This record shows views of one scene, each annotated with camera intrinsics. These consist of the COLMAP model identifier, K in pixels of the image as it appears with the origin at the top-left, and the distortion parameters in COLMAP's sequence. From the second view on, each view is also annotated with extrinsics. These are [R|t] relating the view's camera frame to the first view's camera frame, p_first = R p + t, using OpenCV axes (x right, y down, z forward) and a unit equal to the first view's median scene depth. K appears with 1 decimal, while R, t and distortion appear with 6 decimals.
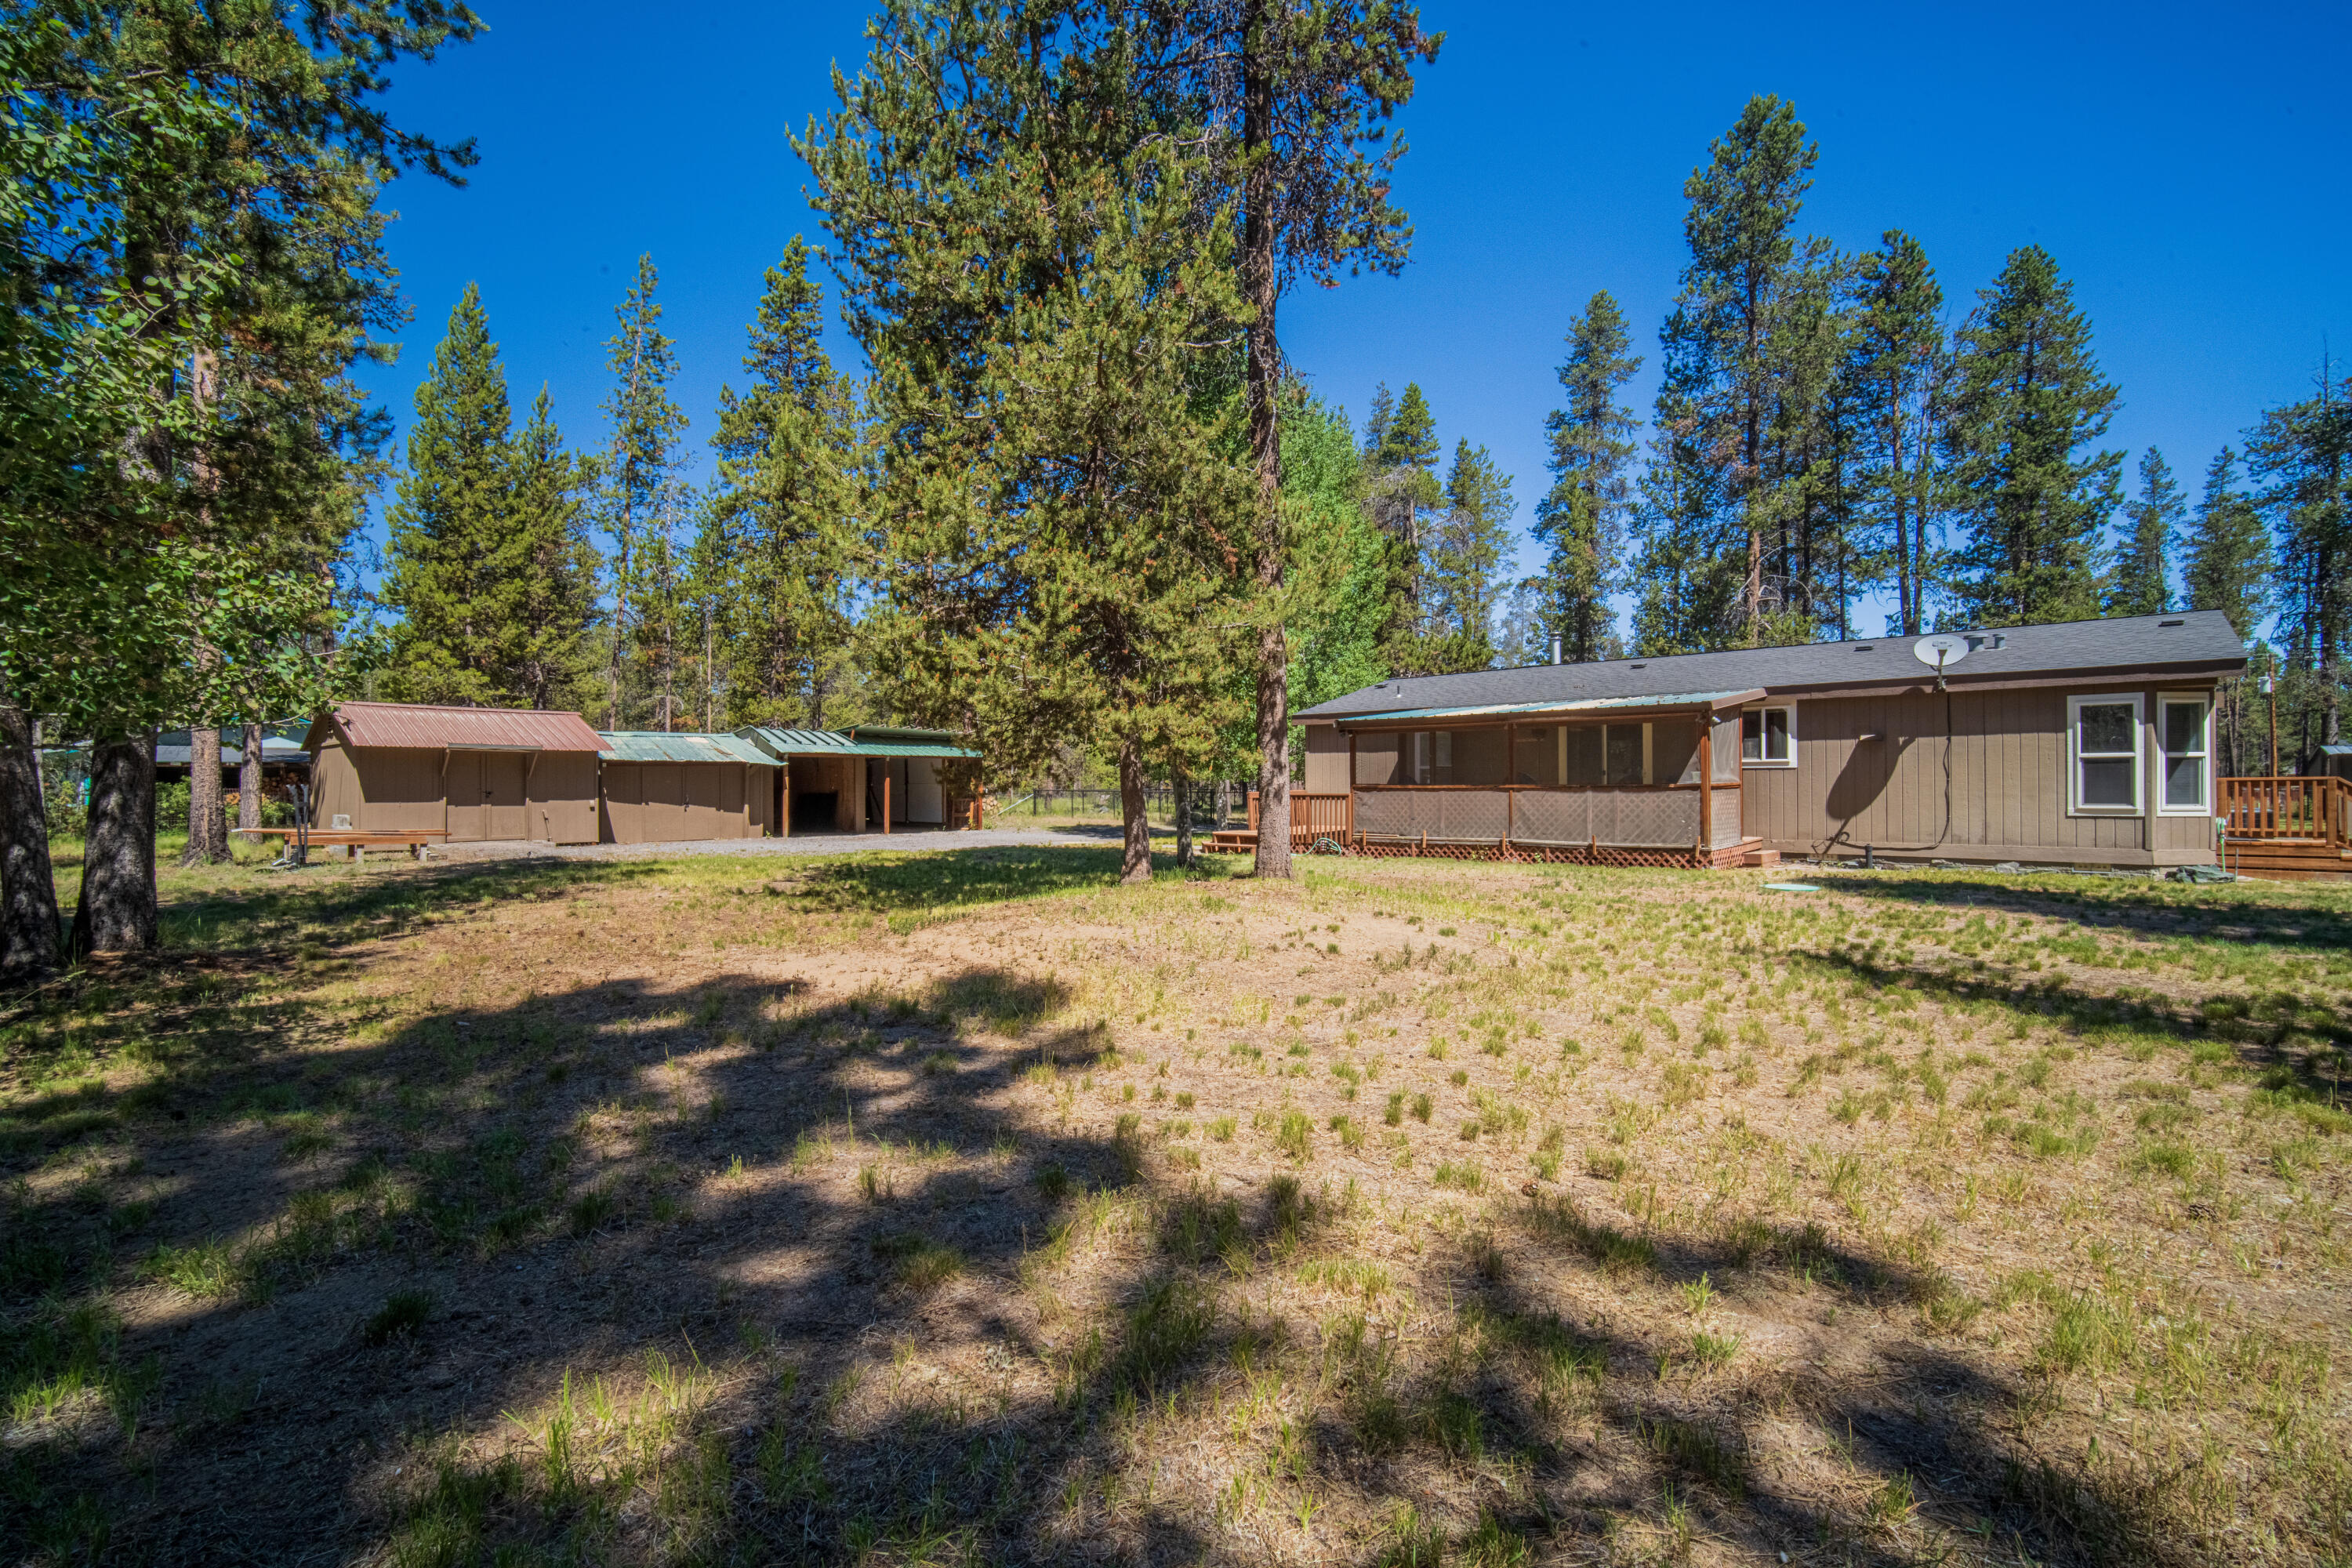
lens RADIAL K [[1040.8, 0, 1151.1], [0, 1040.8, 792.1], [0, 0, 1]] dist [0.001389, 0.000603]
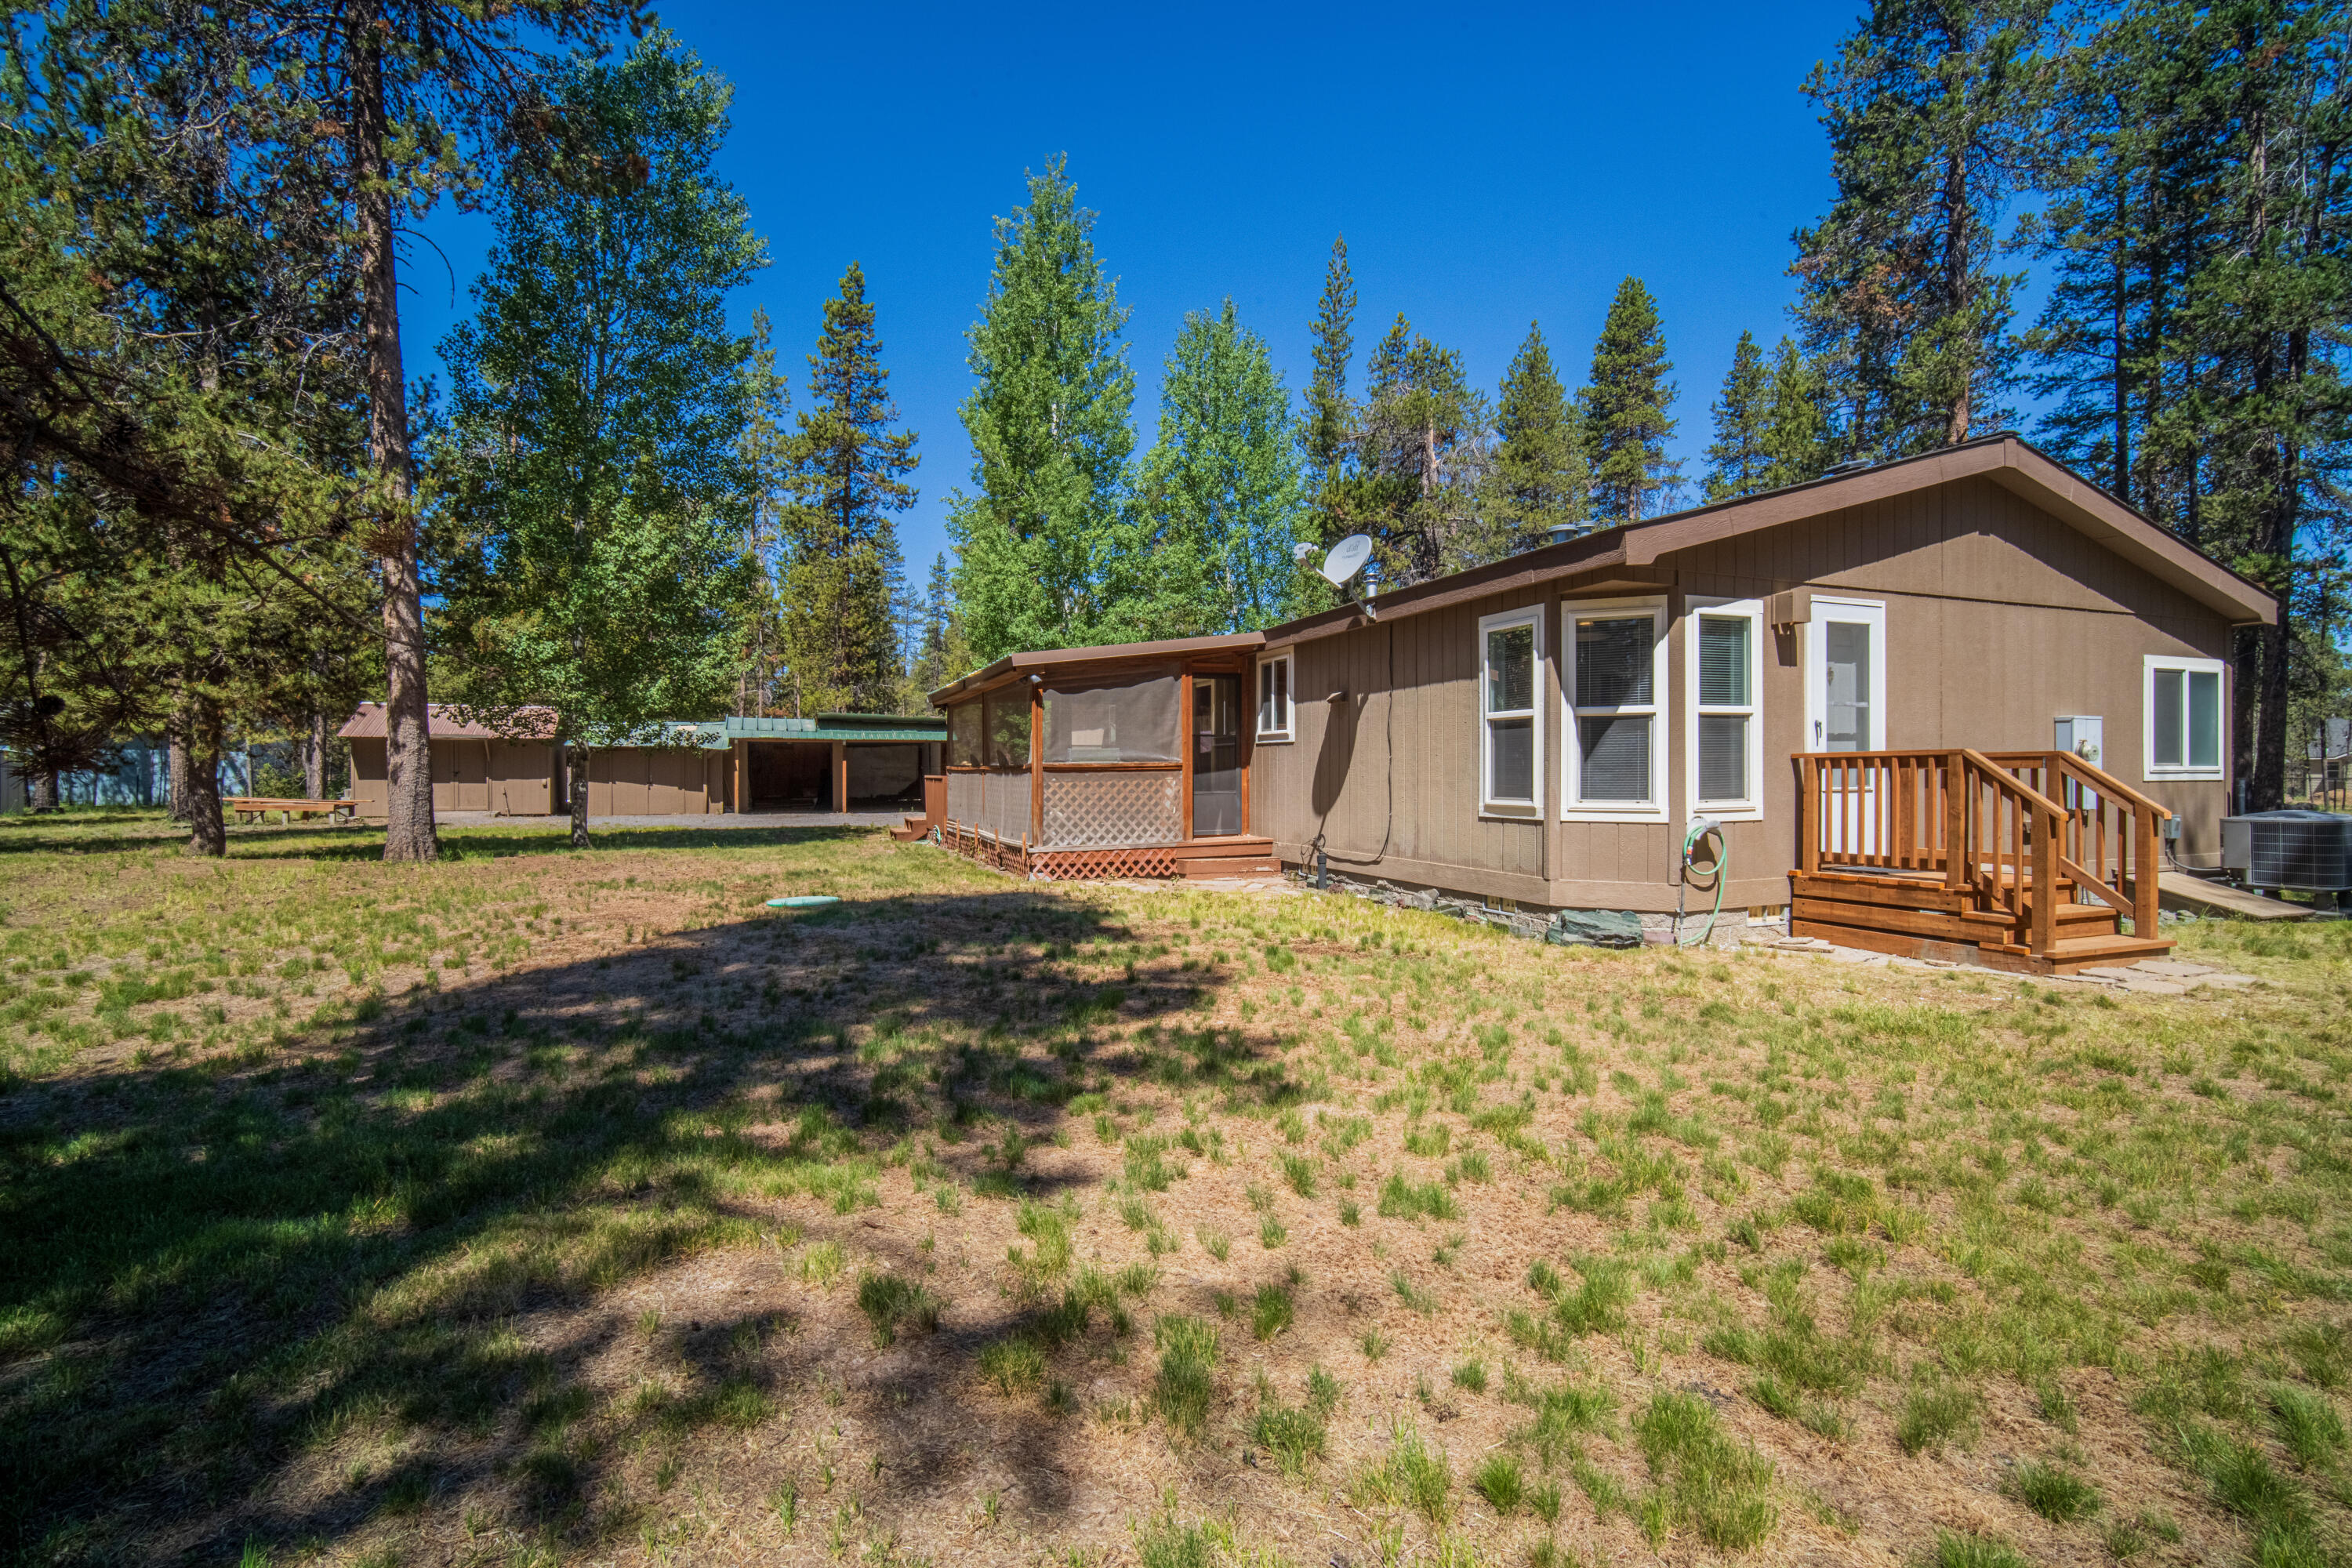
lens RADIAL K [[1040.8, 0, 1167.9], [0, 1040.8, 773.7], [0, 0, 1]] dist [0.001389, 0.000603]
pose [[0.904209, 0.004966, -0.427062, 0.970817], [-0.006725, 0.999974, -0.002611, 0.000769], [0.427037, 0.005233, 0.904219, 0.378349]]
